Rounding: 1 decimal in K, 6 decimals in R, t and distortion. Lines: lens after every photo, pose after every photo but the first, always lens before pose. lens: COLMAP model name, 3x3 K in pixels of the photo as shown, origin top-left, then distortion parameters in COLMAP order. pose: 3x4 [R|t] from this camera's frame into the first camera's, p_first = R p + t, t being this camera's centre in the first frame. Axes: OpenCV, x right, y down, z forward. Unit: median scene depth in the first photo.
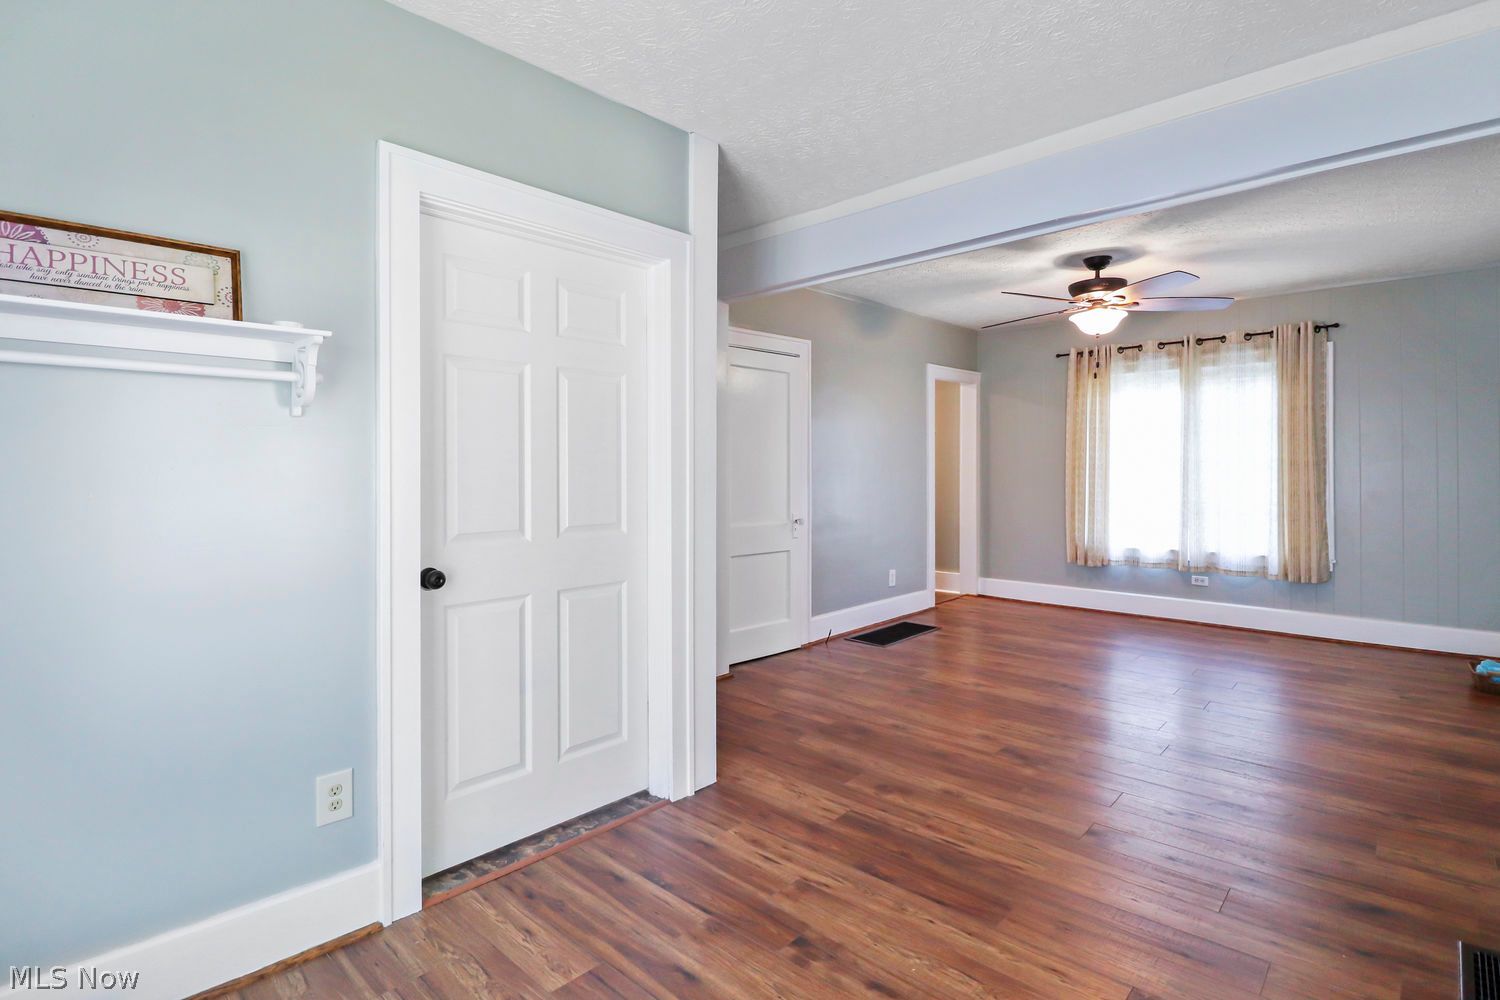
lens RADIAL K [[738.9, 0, 745.5], [0, 738.9, 484.8], [0, 0, 1]] dist [0.012454, -0.000271]
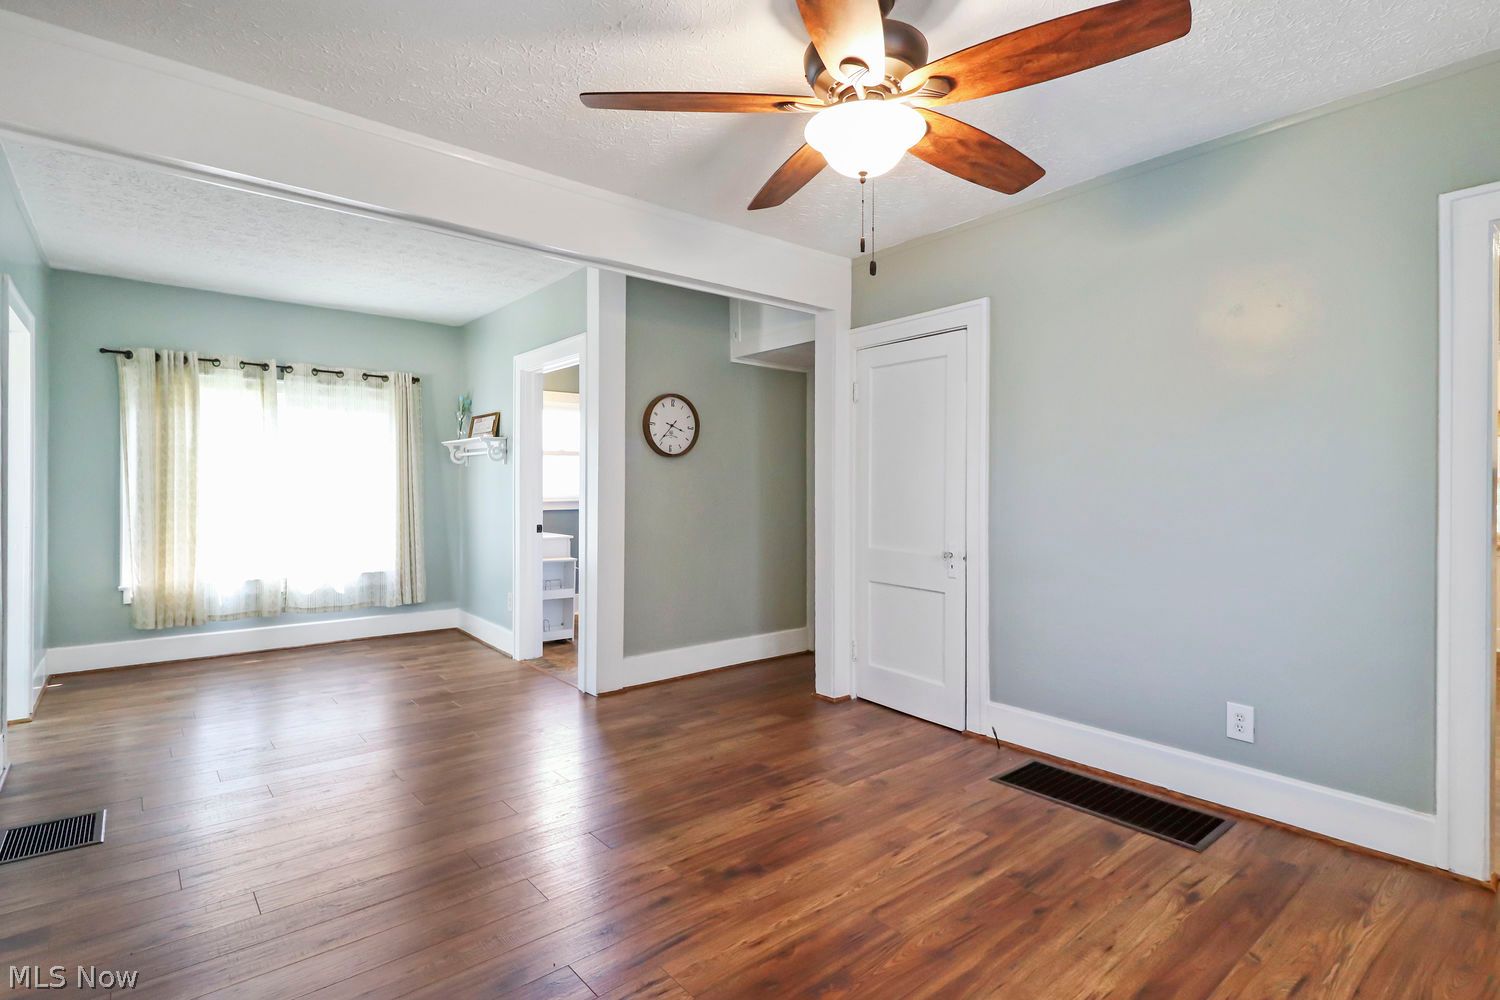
lens RADIAL K [[738.9, 0, 745.5], [0, 738.9, 484.8], [0, 0, 1]] dist [0.012454, -0.000271]
pose [[-0.131376, 0.001299, -0.991332, 1.037520], [-0.025988, 0.999651, 0.004754, -0.022017], [0.990992, 0.026387, -0.131297, 1.117564]]
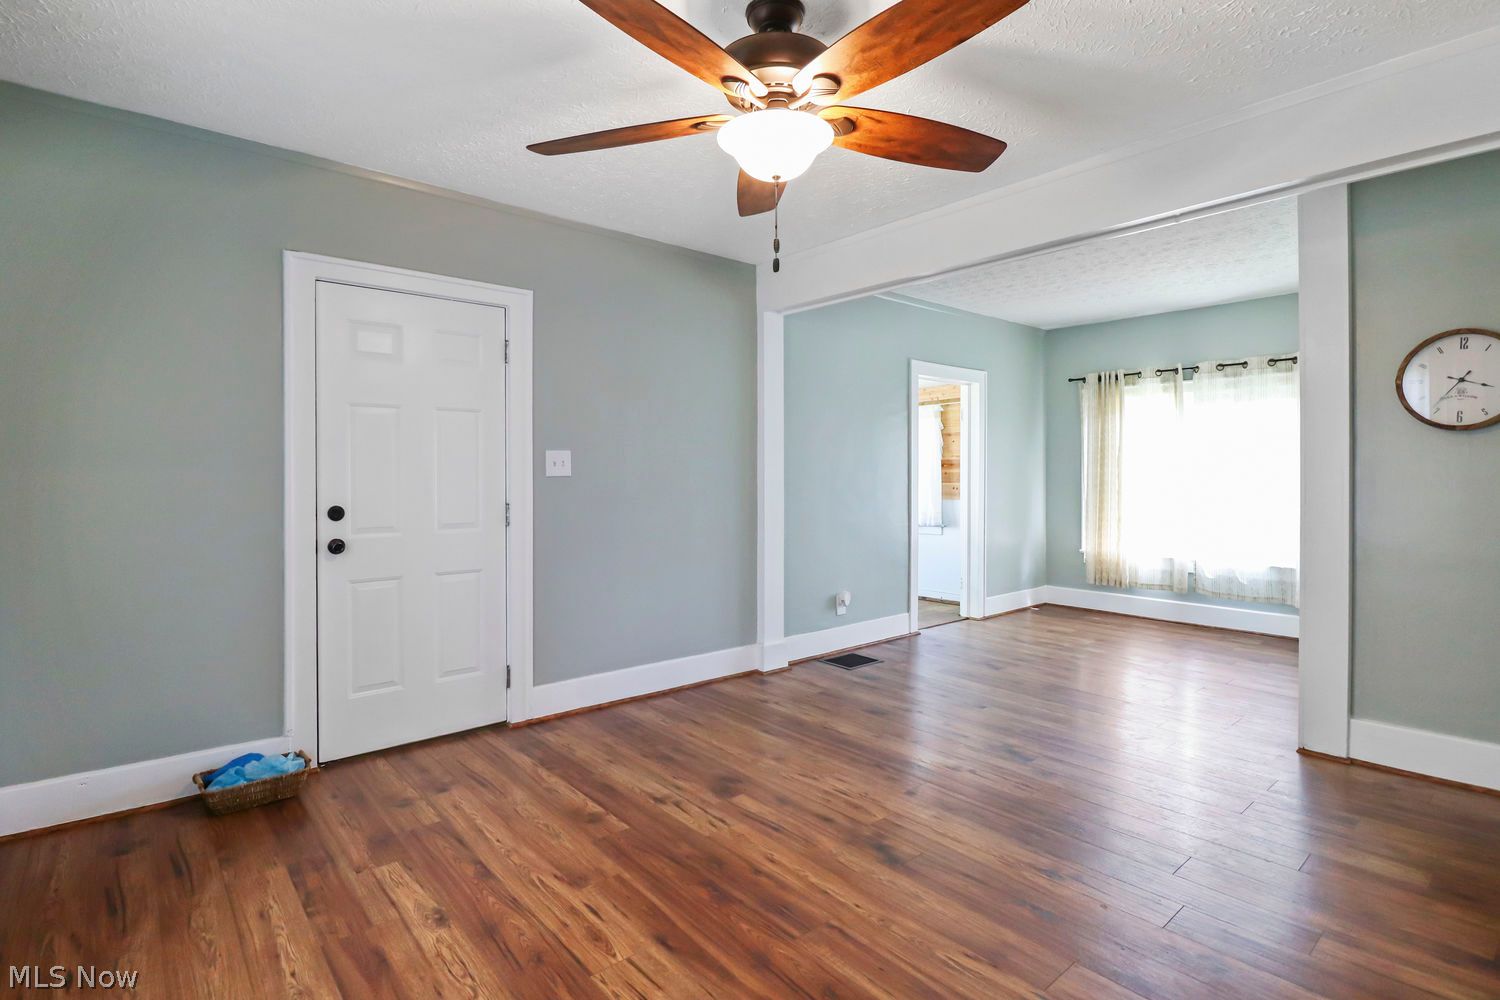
lens RADIAL K [[697.2, 0, 754.4], [0, 697.2, 473.1], [0, 0, 1]] dist [-0.003474, -0.000626]
pose [[-0.996016, 0.003628, 0.089101, 0.515659], [0.005604, 0.999744, 0.021937, -0.034418], [-0.088999, 0.022349, -0.995781, 1.608598]]
